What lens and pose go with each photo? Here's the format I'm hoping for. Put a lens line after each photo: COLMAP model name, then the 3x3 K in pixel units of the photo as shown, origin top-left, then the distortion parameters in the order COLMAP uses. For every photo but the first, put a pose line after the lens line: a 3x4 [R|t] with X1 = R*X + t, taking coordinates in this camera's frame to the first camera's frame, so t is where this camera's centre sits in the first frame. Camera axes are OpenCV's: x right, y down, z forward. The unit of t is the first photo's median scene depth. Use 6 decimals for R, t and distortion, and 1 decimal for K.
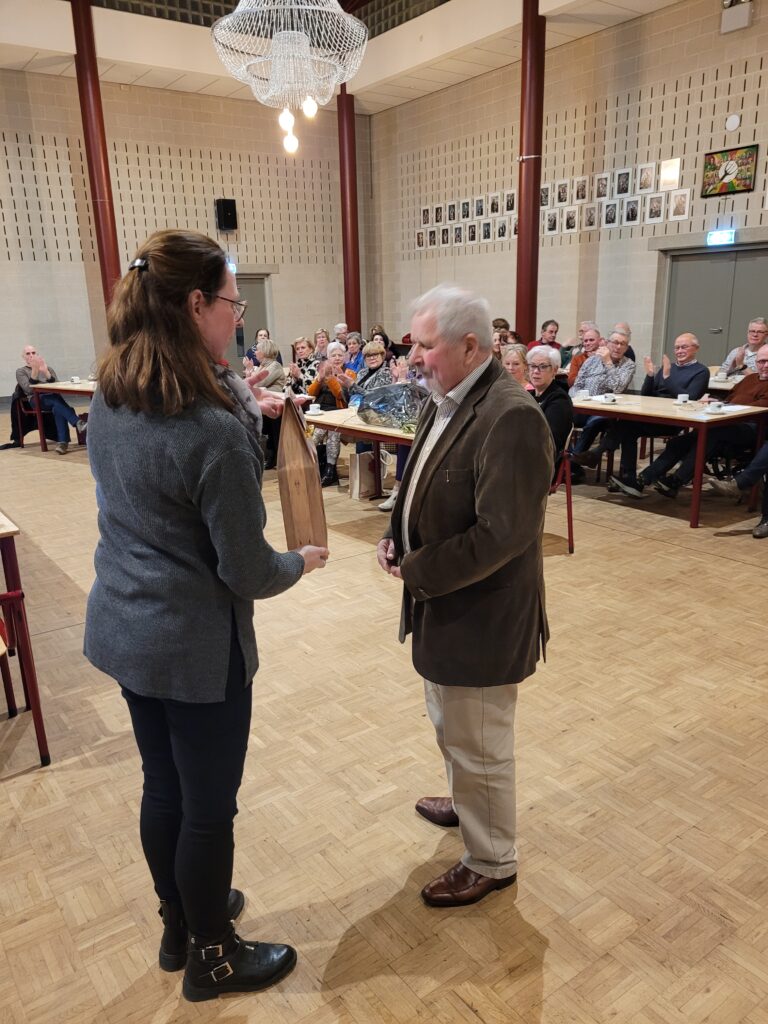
lens RADIAL K [[764.3, 0, 379.6], [0, 764.3, 510.2], [0, 0, 1]] dist [0.063232, -0.053537]
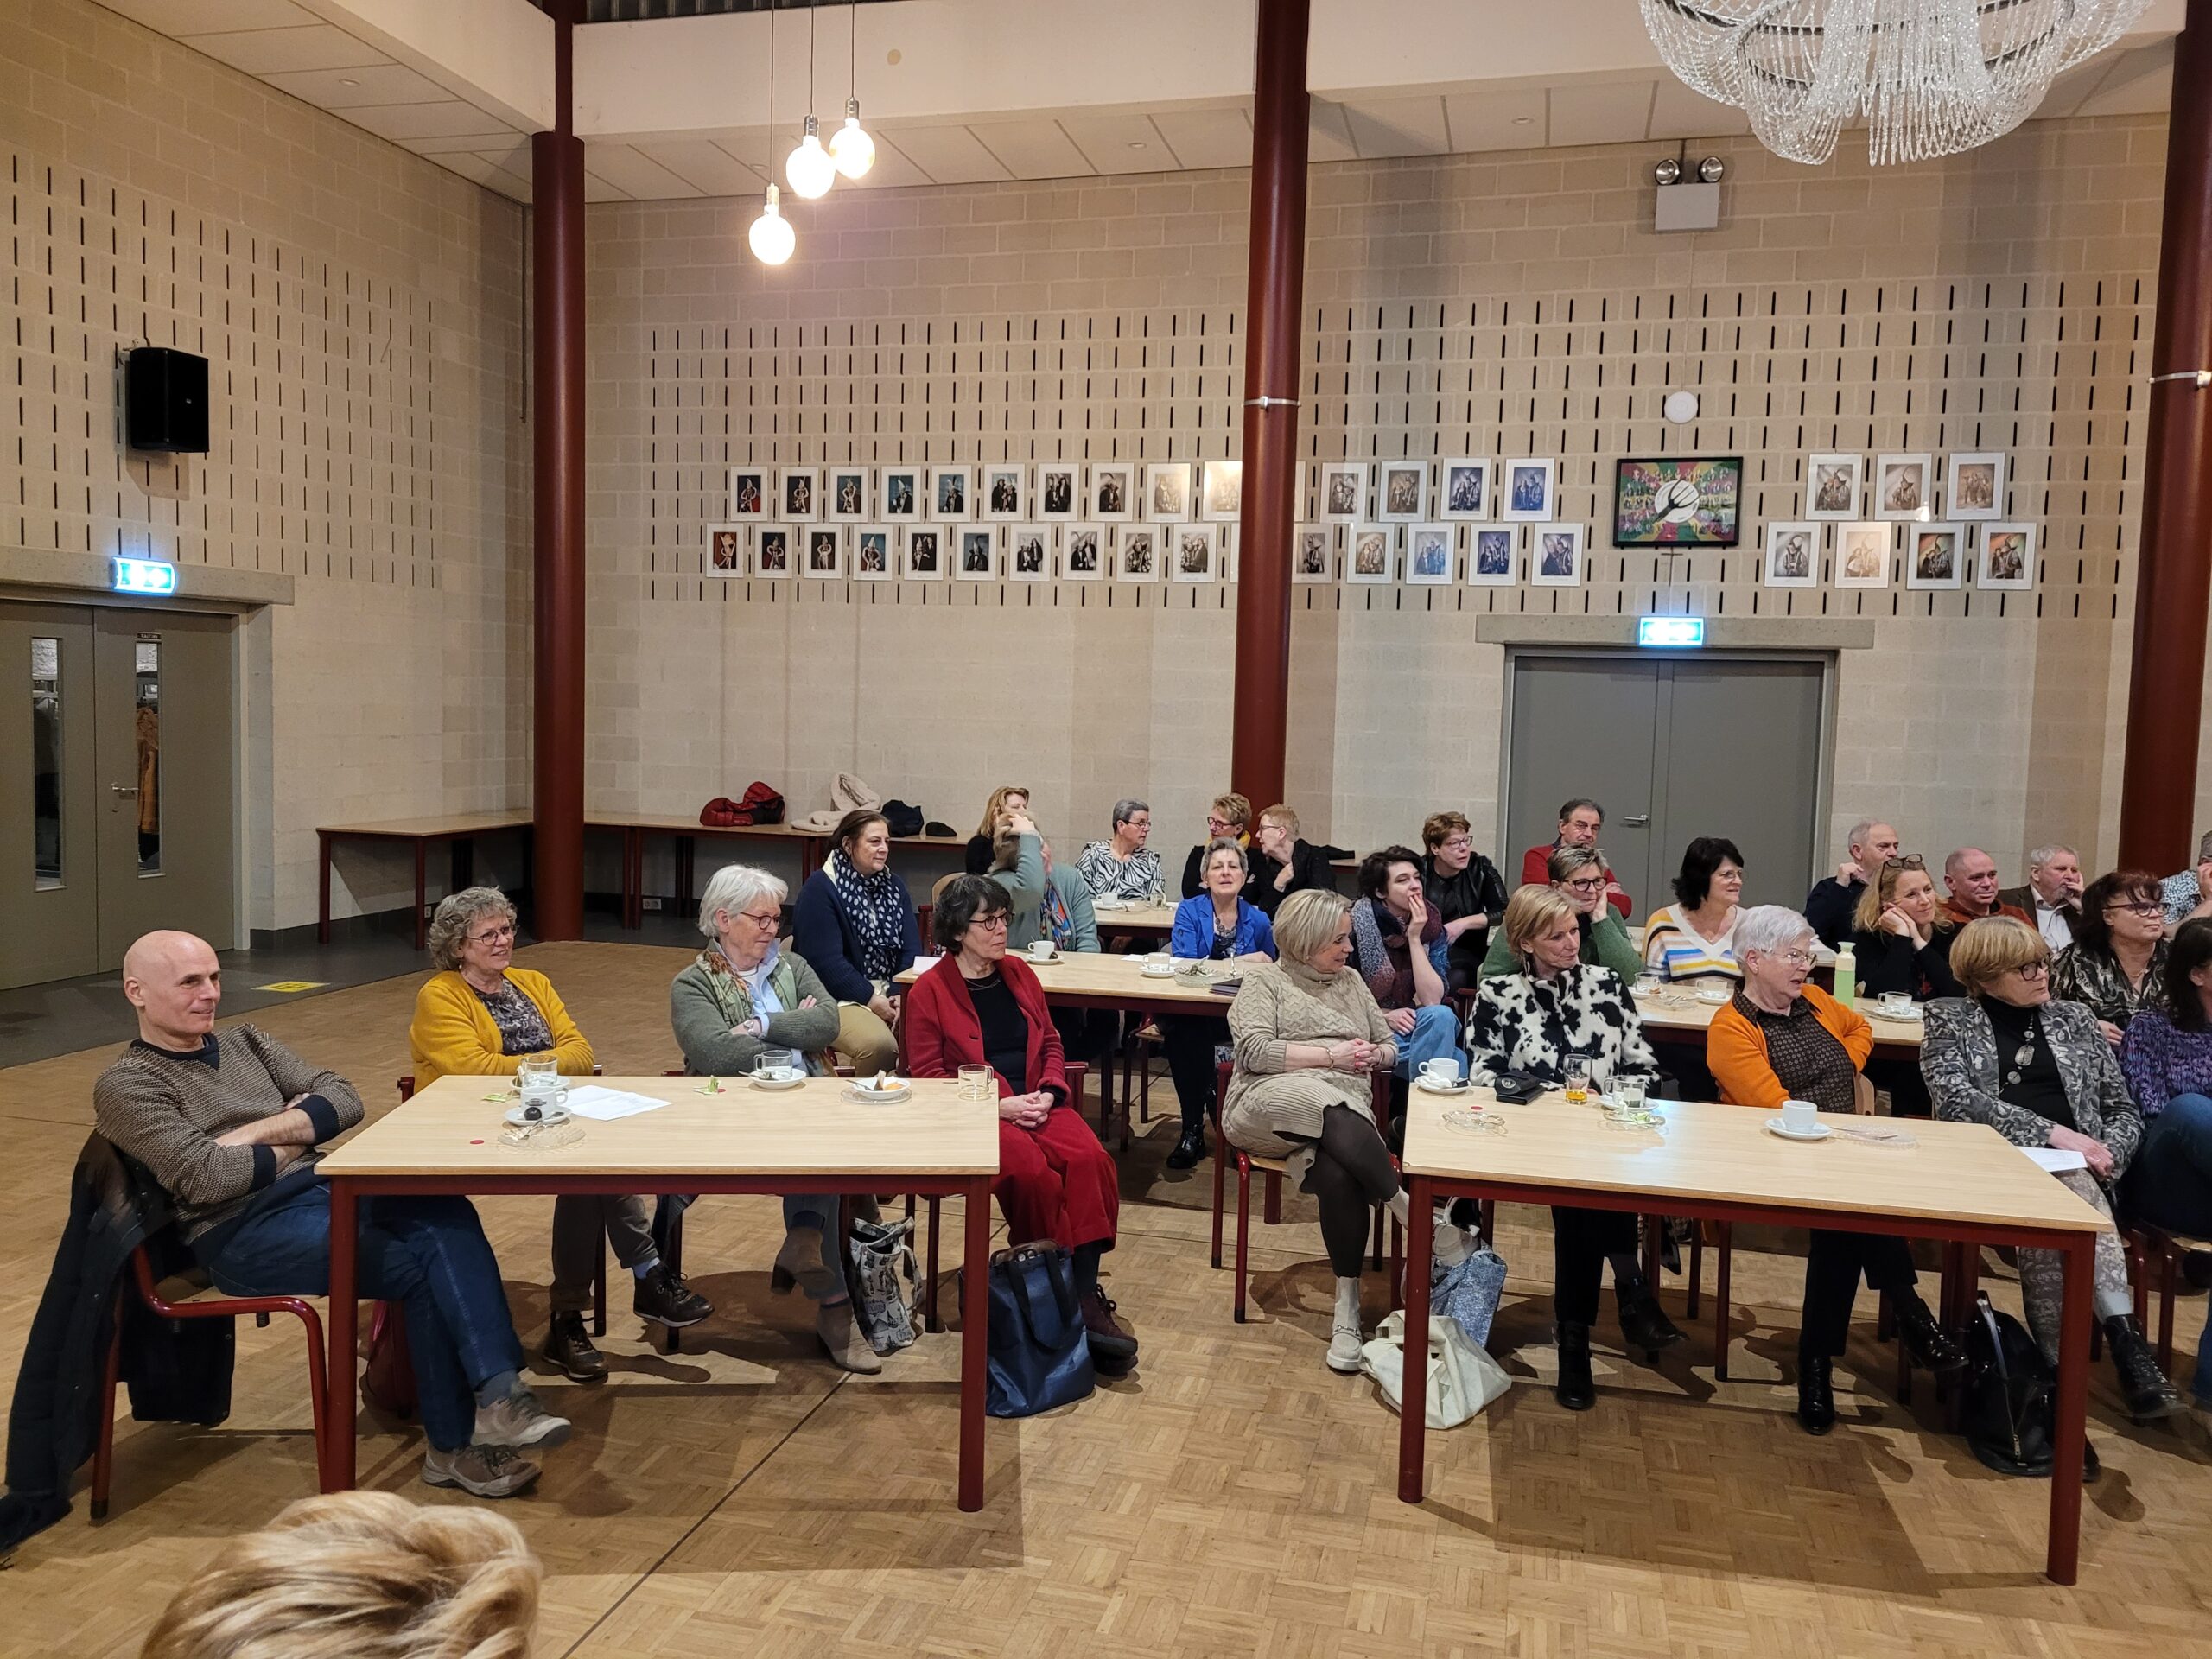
lens RADIAL K [[1651.1, 0, 1109.7], [0, 1651.1, 804.6], [0, 0, 1]] dist [0.063232, -0.053537]
pose [[0.775841, 0.007567, 0.630883, -0.418326], [0.117892, 0.980578, -0.156742, -0.120366], [-0.619816, 0.195983, 0.759881, 0.427411]]
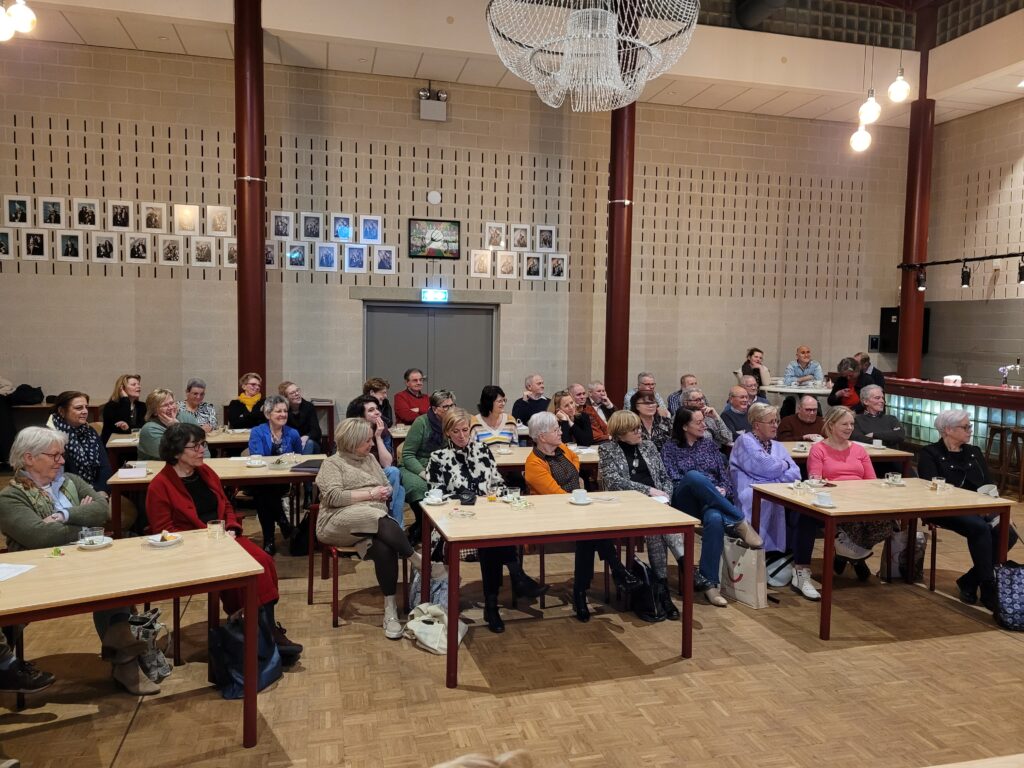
lens RADIAL K [[764.3, 0, 520.6], [0, 764.3, 378.7], [0, 0, 1]] dist [0.063232, -0.053537]
pose [[0.374555, -0.023623, 0.926904, -0.461419], [0.216213, 0.974341, -0.062538, -0.134150], [-0.901643, 0.223833, 0.370052, 0.480328]]
